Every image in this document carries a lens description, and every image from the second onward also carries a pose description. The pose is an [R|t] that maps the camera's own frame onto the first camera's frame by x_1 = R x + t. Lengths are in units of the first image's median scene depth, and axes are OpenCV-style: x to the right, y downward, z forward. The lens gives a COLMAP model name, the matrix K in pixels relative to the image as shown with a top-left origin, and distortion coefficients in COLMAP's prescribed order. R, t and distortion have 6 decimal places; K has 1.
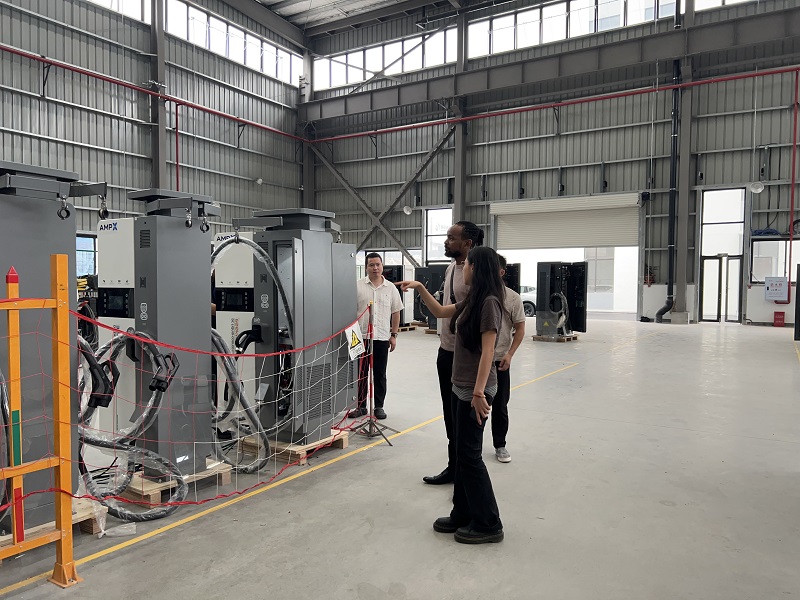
lens RADIAL K [[603.6, 0, 395.9], [0, 603.6, 304.9], [0, 0, 1]] dist [0.004663, -0.009186]
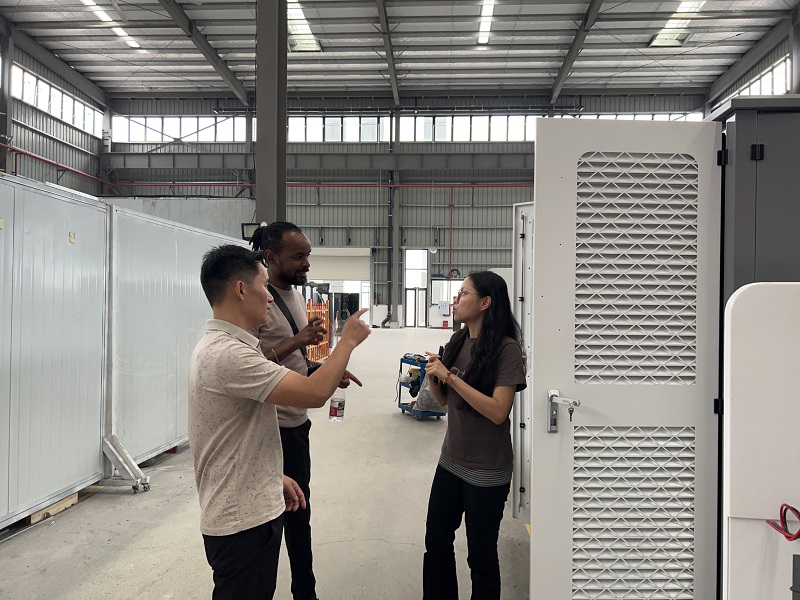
lens RADIAL K [[625.9, 0, 400.0], [0, 625.9, 300.0], [0, 0, 1]] dist [0.001753, -0.003337]
pose [[0.886614, 0.009066, 0.462422, -0.294294], [0.011527, 0.999064, -0.041689, 0.022847], [-0.462367, 0.042292, 0.885680, -0.502609]]
